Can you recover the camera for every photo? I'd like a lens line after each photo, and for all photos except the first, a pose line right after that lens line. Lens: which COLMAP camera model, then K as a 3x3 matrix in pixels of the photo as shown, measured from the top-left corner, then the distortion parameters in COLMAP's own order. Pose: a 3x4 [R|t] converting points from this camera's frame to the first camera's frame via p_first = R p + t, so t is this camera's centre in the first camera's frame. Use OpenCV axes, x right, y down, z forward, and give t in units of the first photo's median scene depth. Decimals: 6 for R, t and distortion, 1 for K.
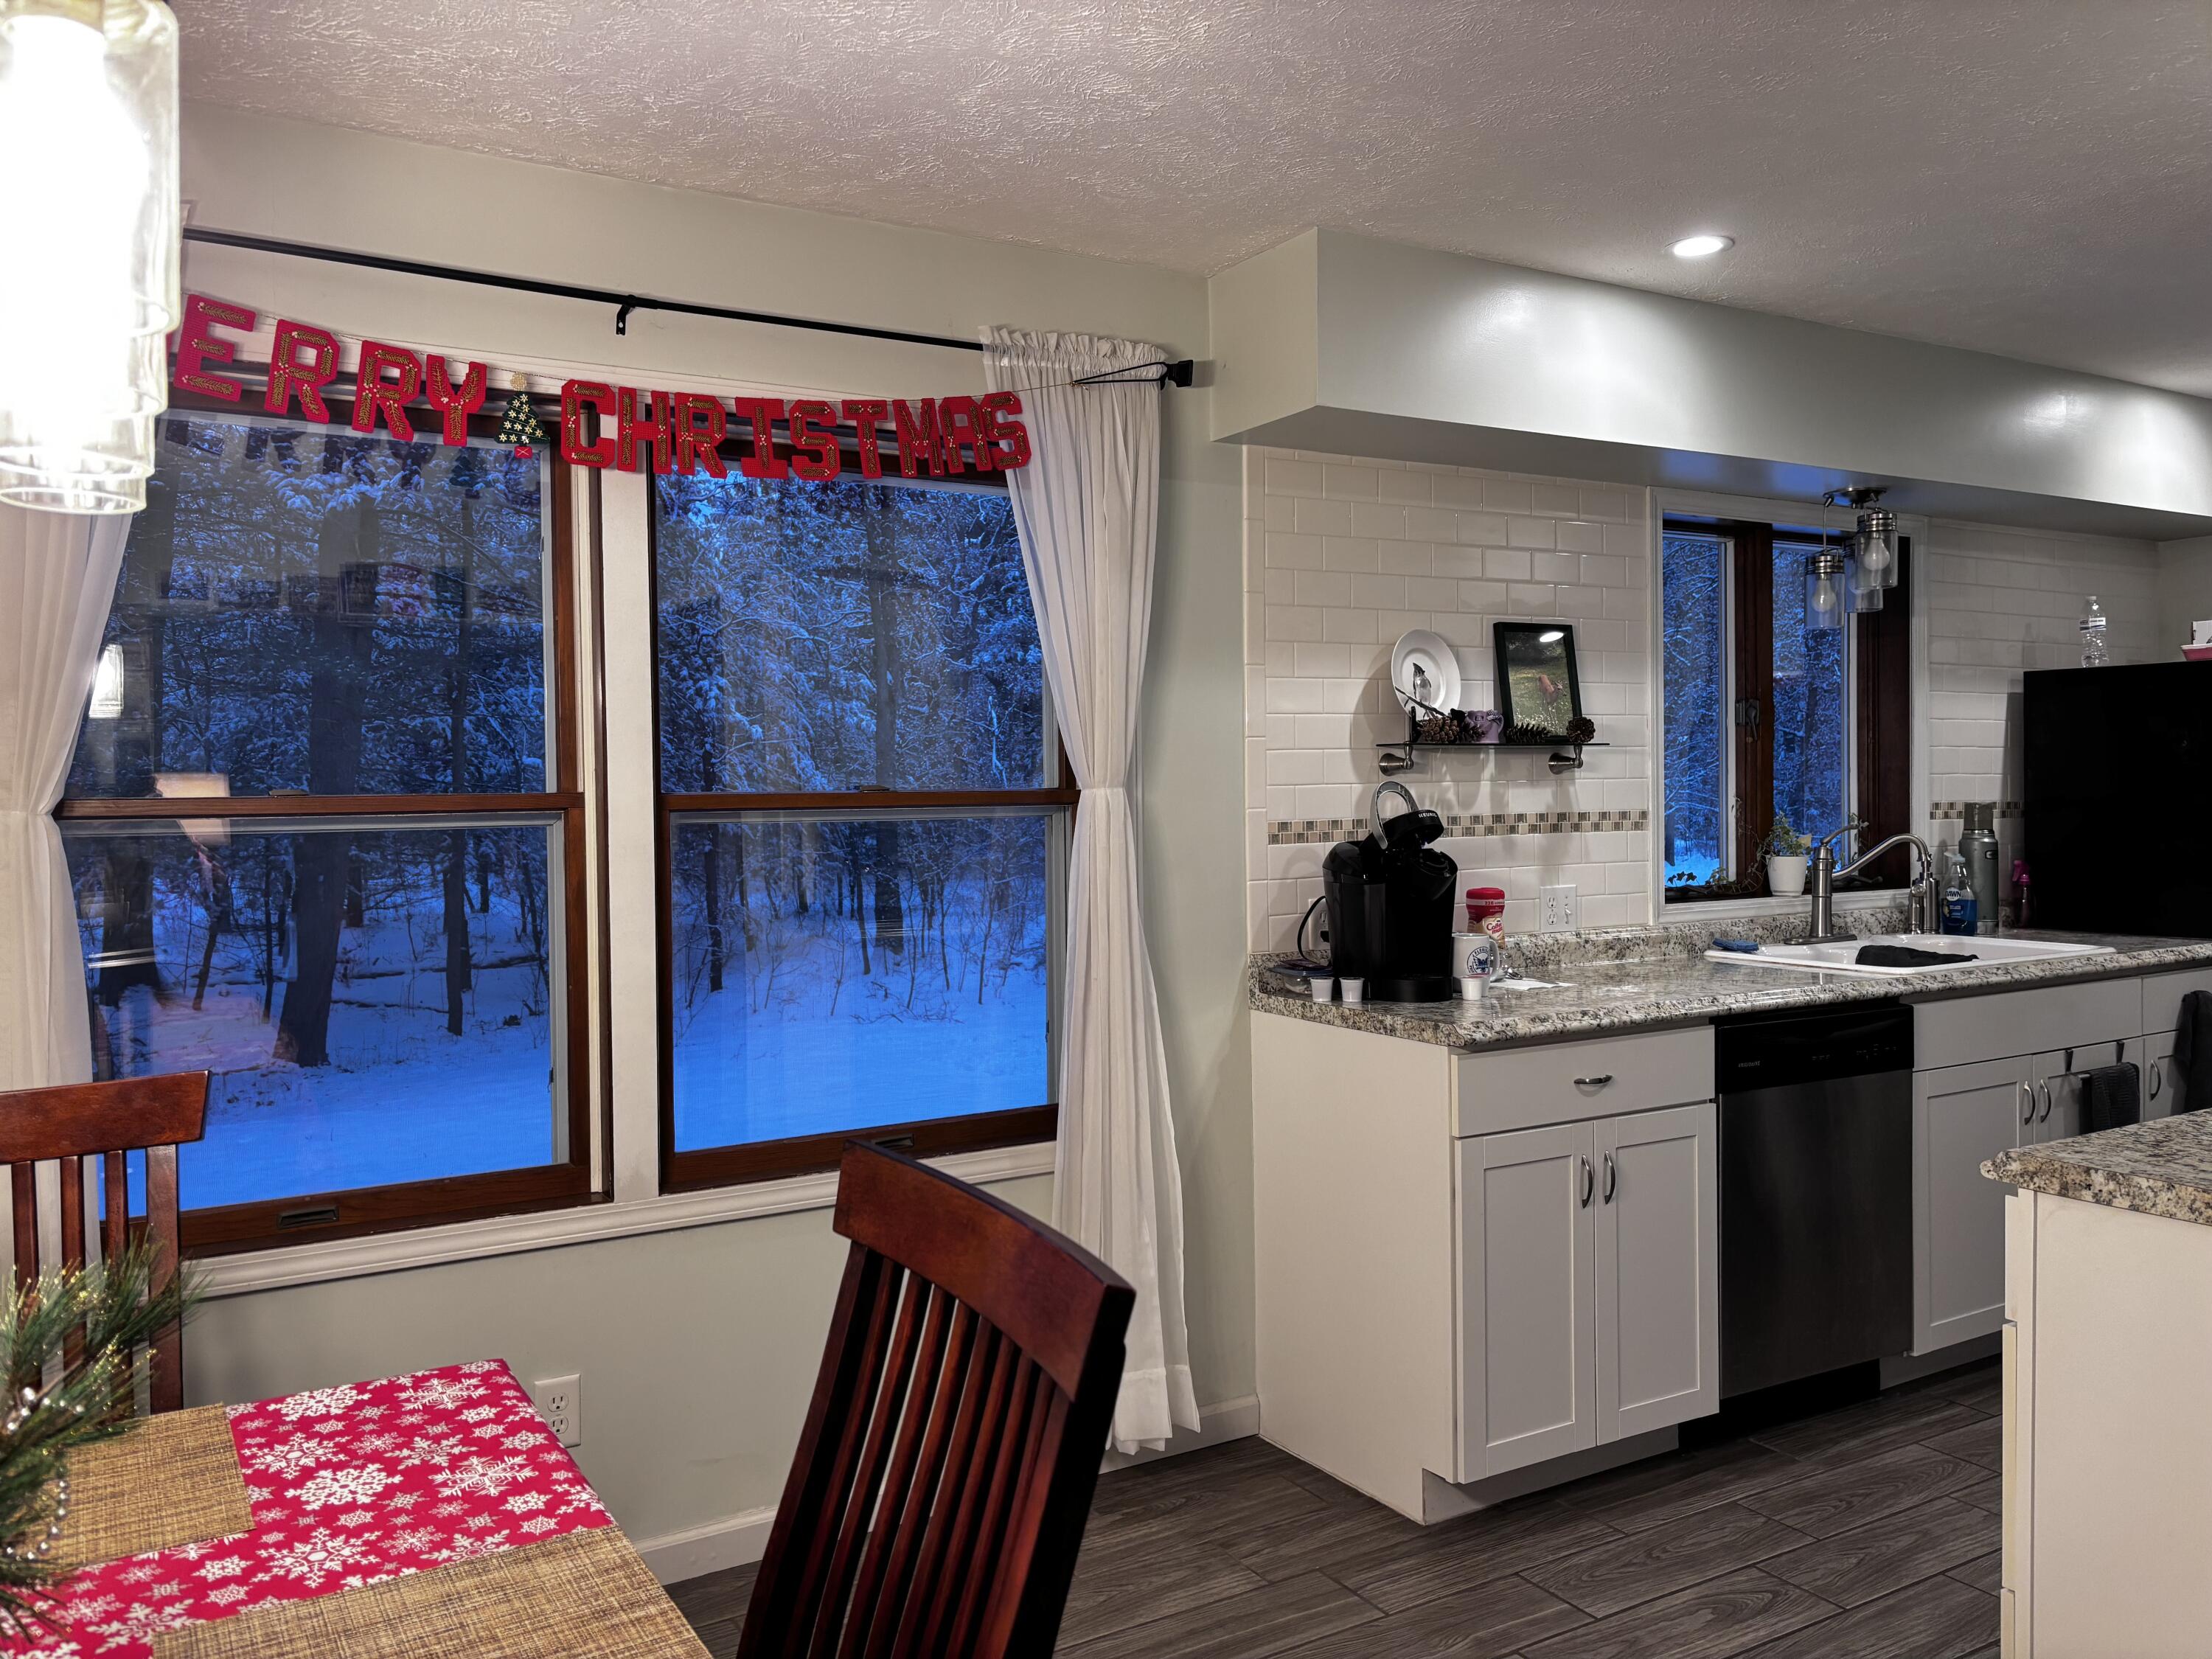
lens RADIAL K [[1674.0, 0, 1104.9], [0, 1674.0, 801.1], [0, 0, 1]] dist [0.021395, -0.001649]
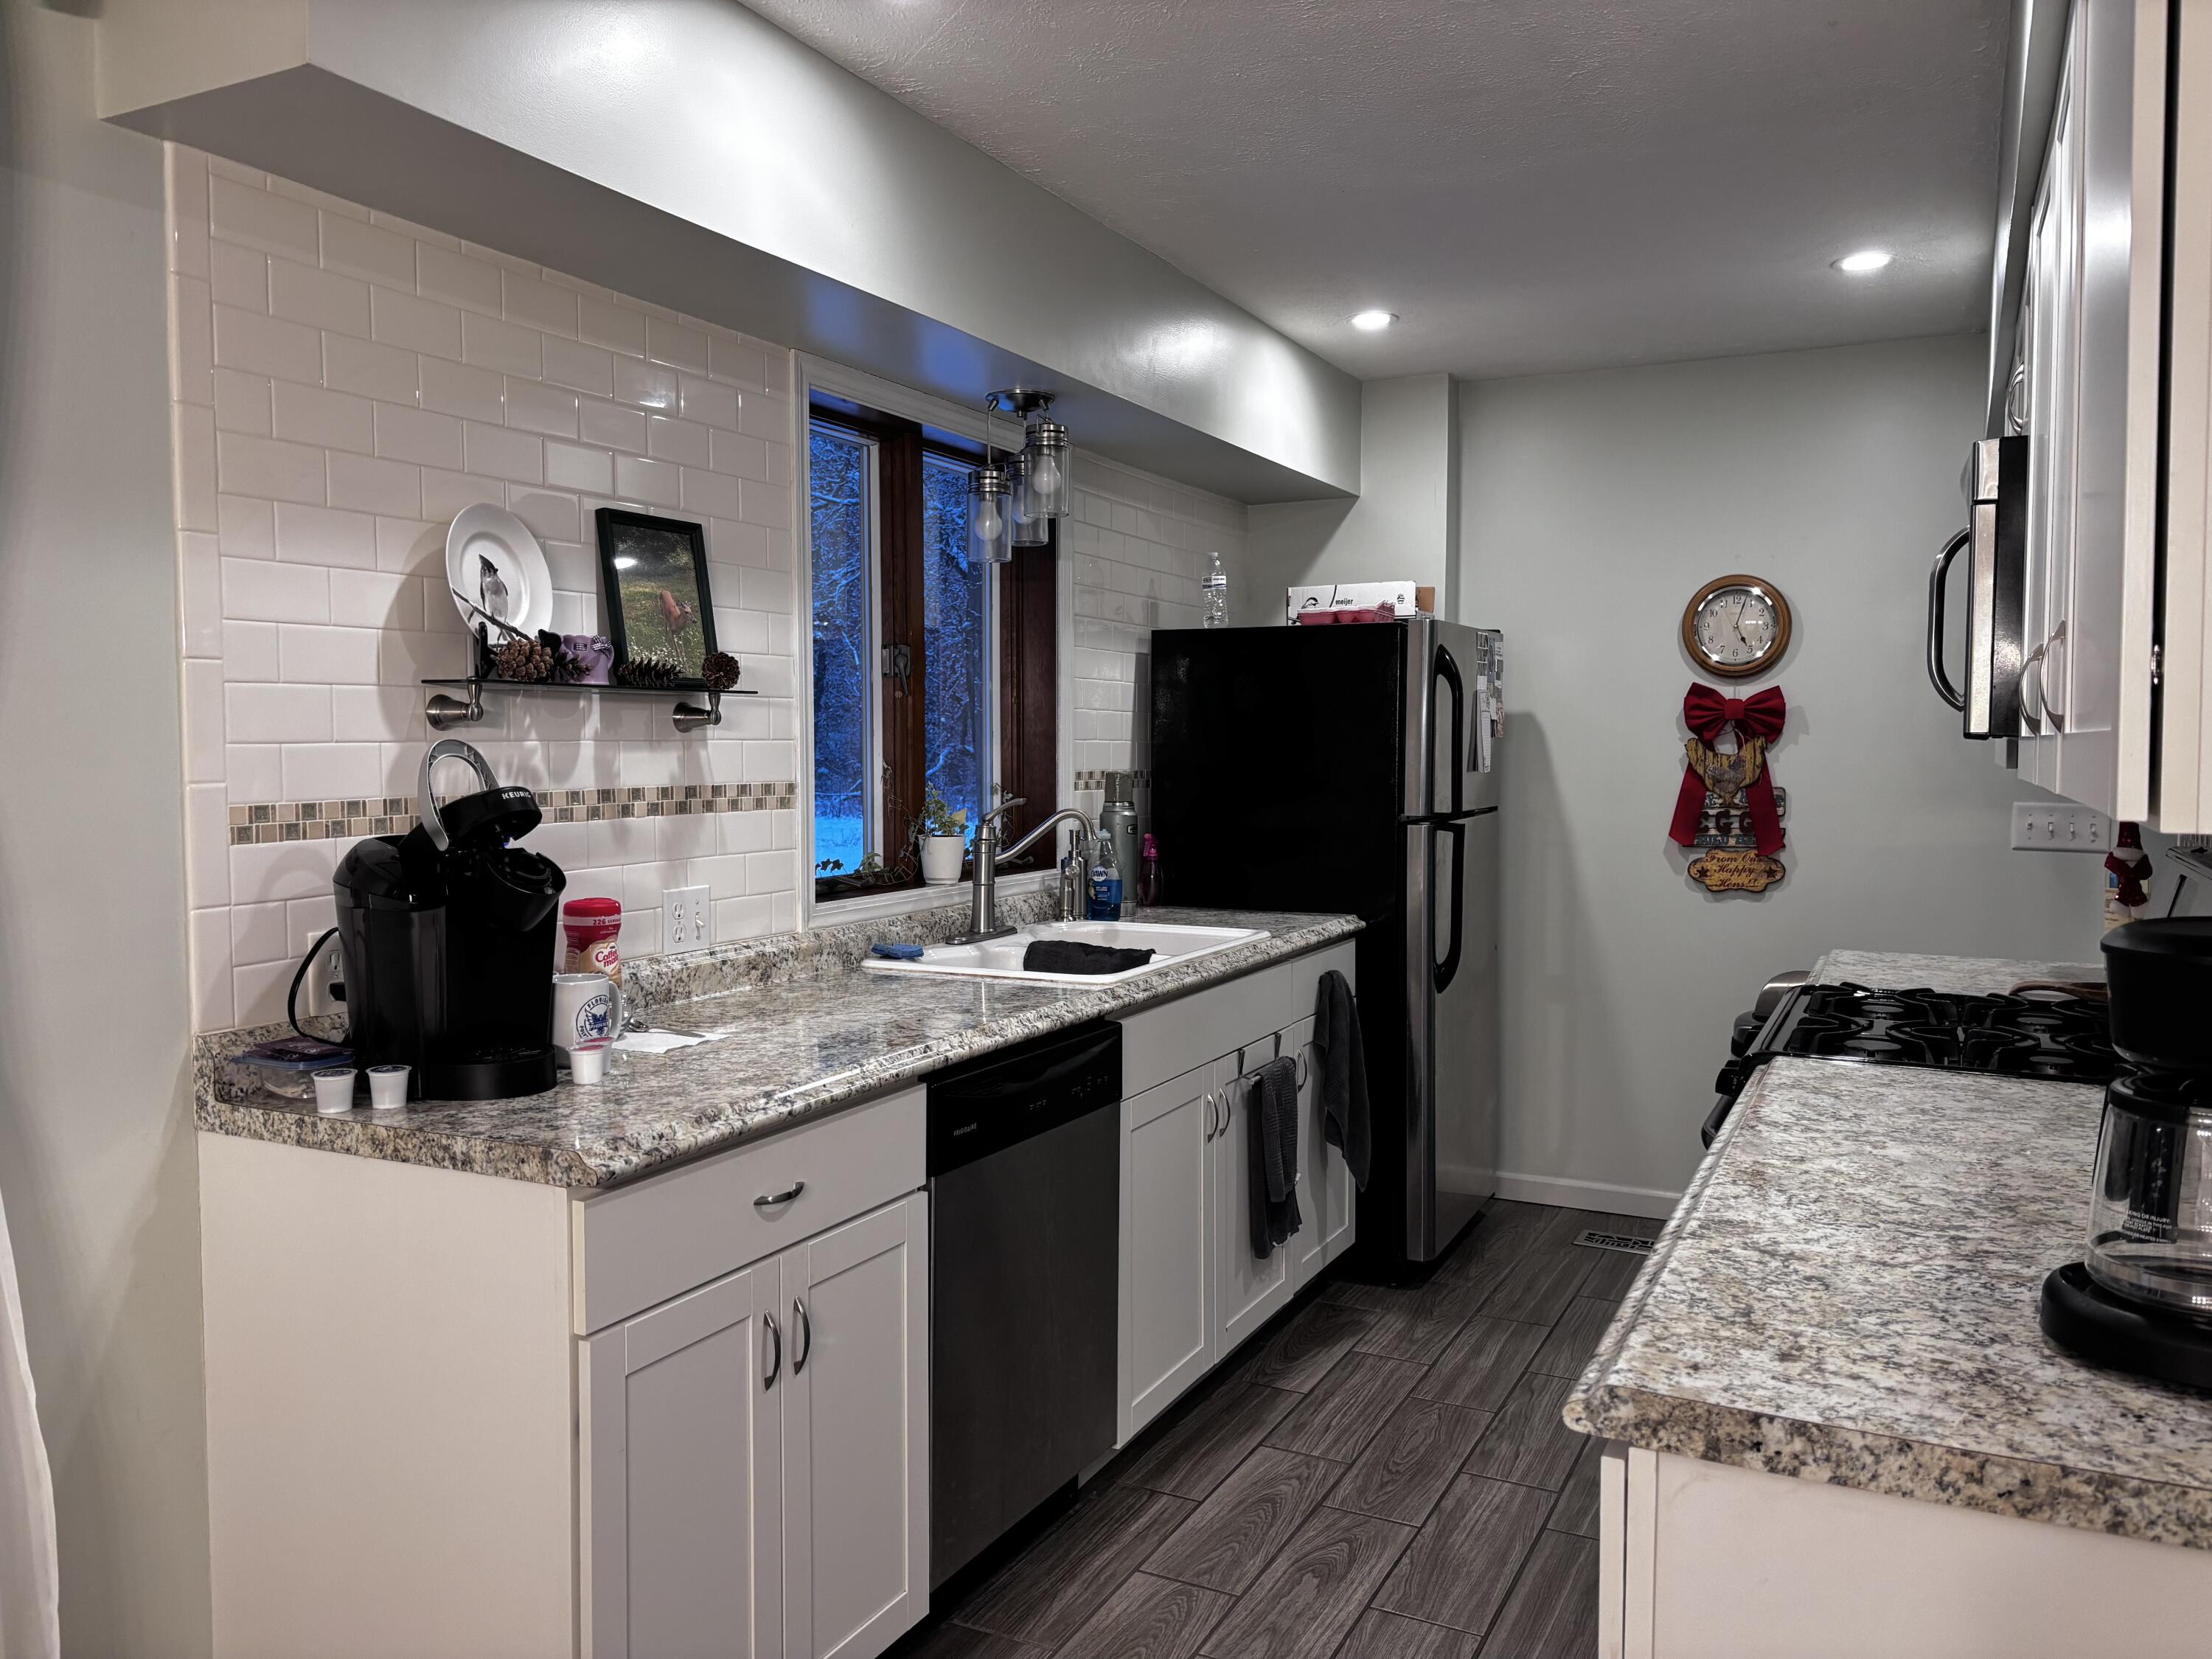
lens RADIAL K [[1657.8, 0, 1061.5], [0, 1657.8, 839.7], [0, 0, 1]] dist [0.020031, 0.000421]
pose [[0.854820, -0.019057, 0.518575, 0.040403], [-0.005351, 0.998949, 0.045531, -0.003512], [-0.518897, -0.041696, 0.853819, 0.323734]]
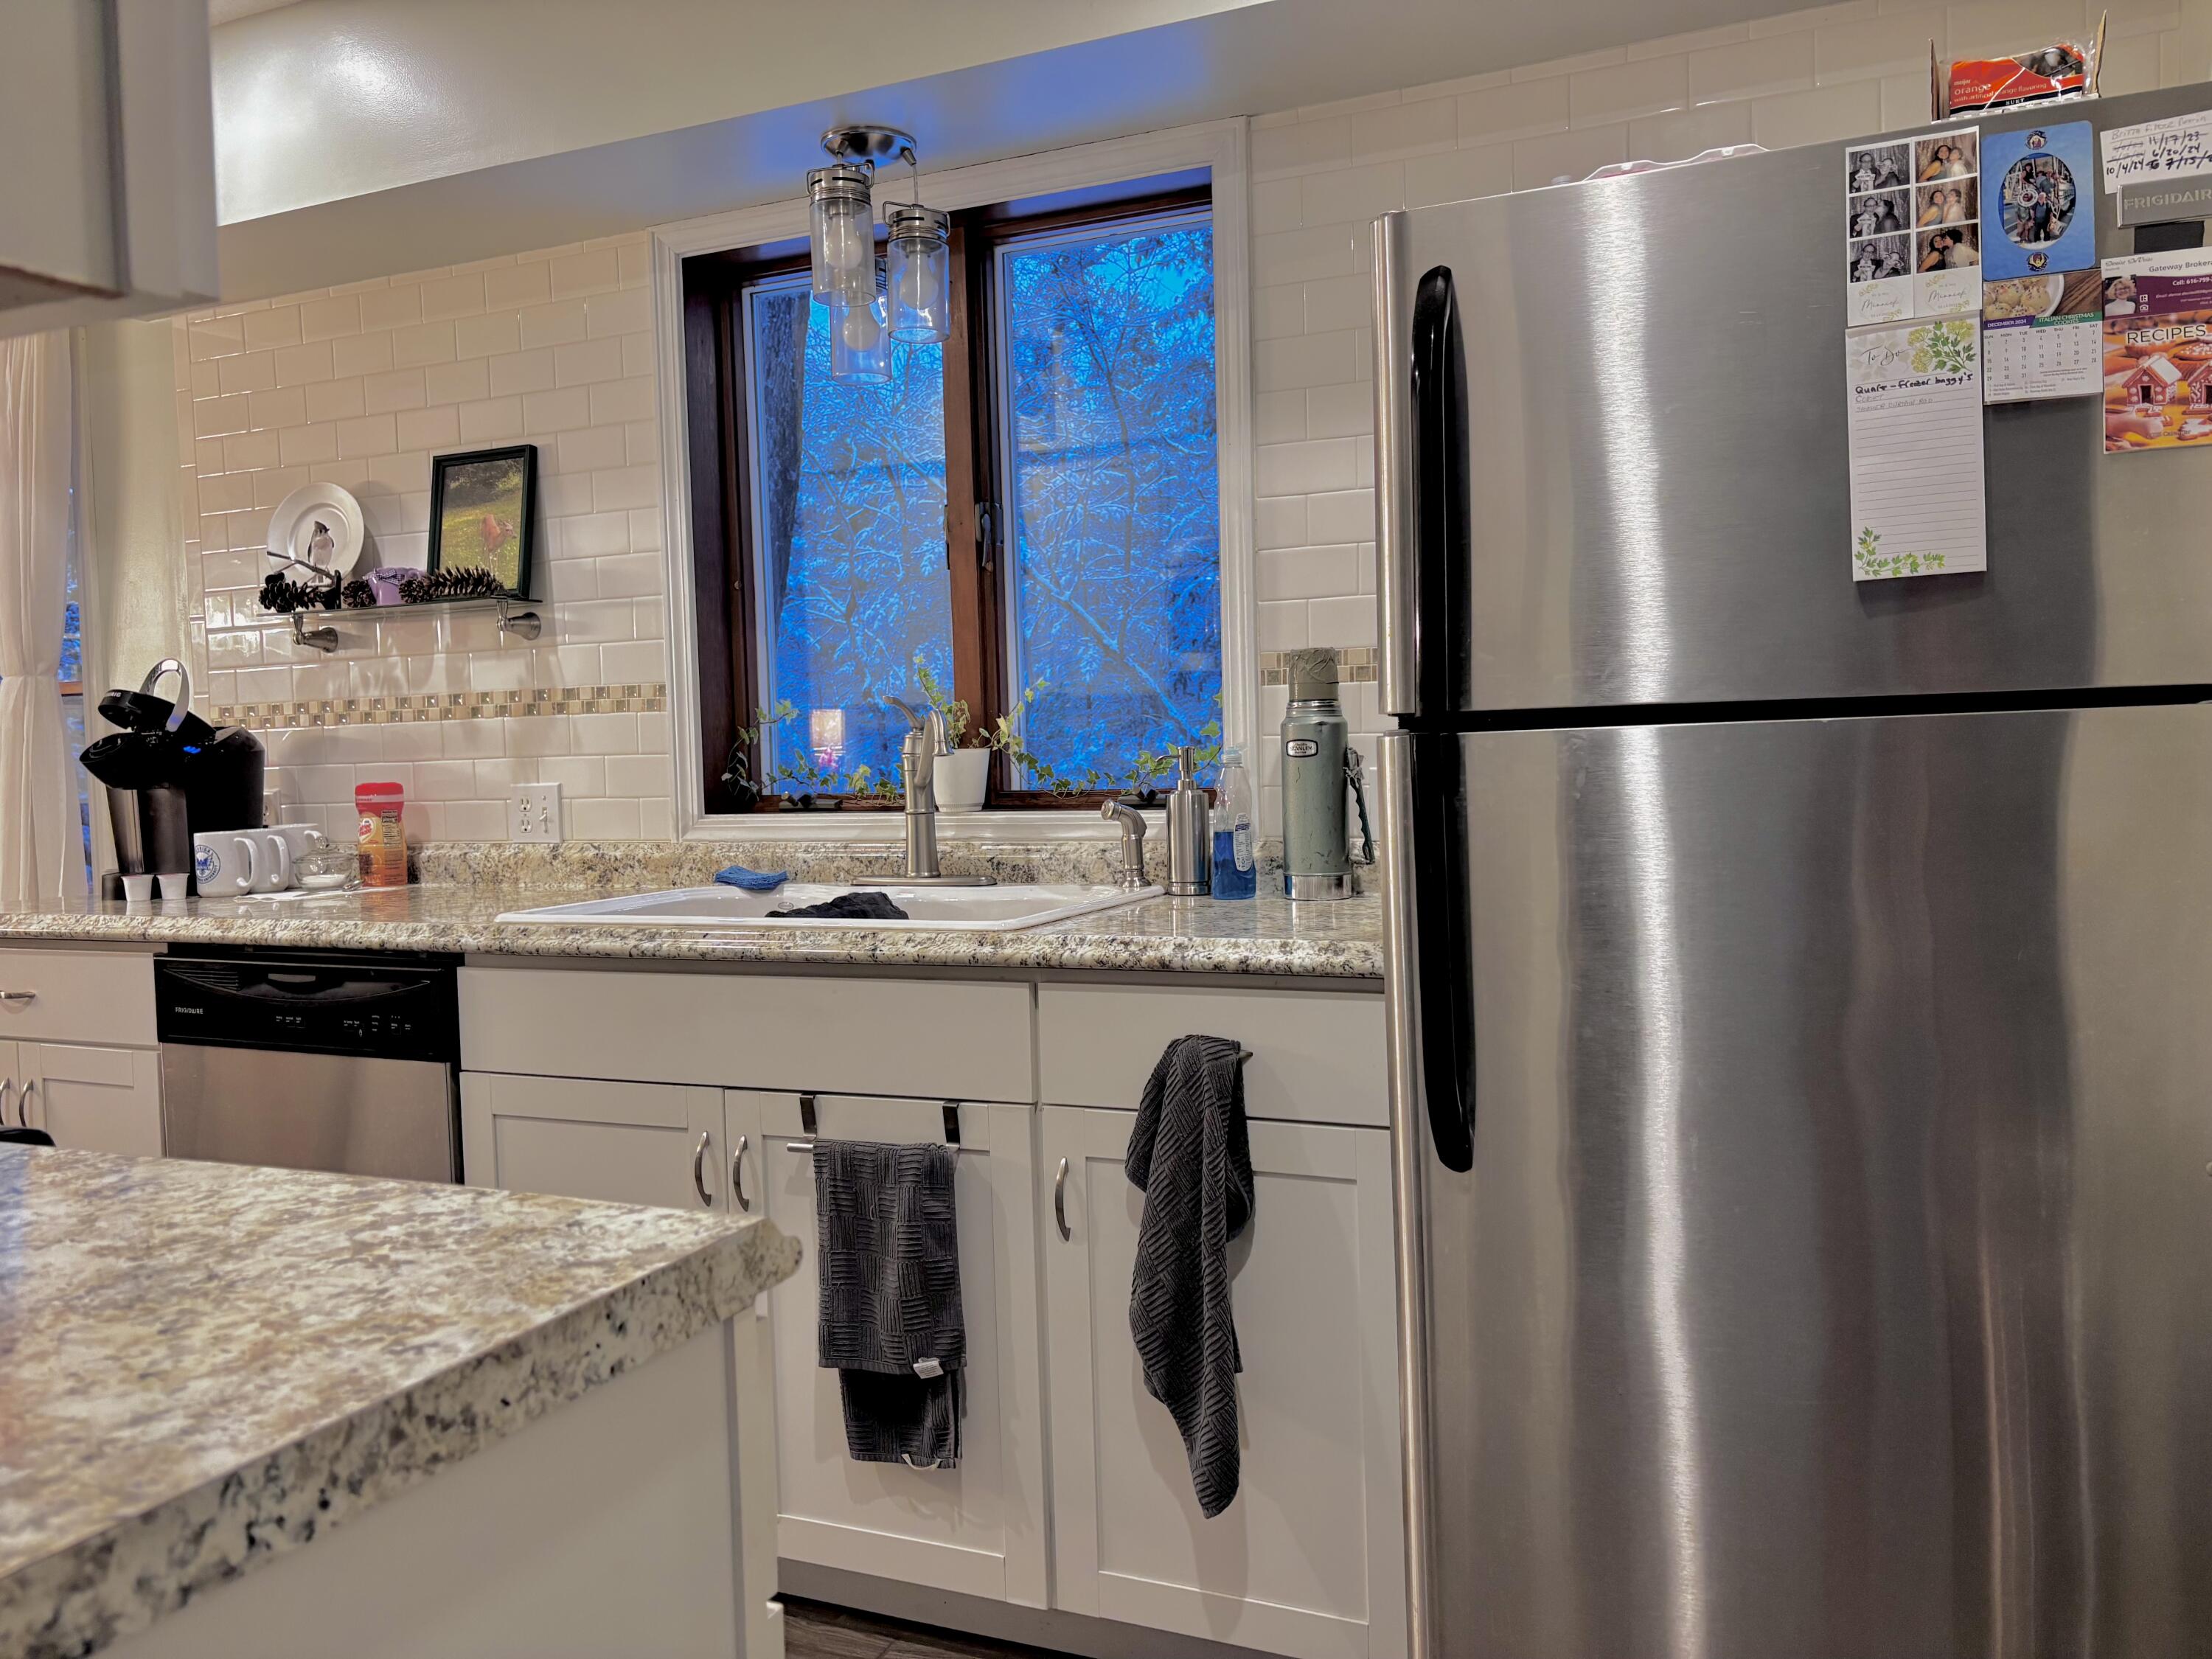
lens RADIAL K [[1674.0, 0, 1104.9], [0, 1674.0, 801.1], [0, 0, 1]] dist [0.021395, -0.001649]
pose [[0.585608, 0.024118, -0.810236, 1.113332], [0.014634, 0.999080, 0.040316, 0.032751], [0.810463, -0.035467, 0.584716, 0.798022]]
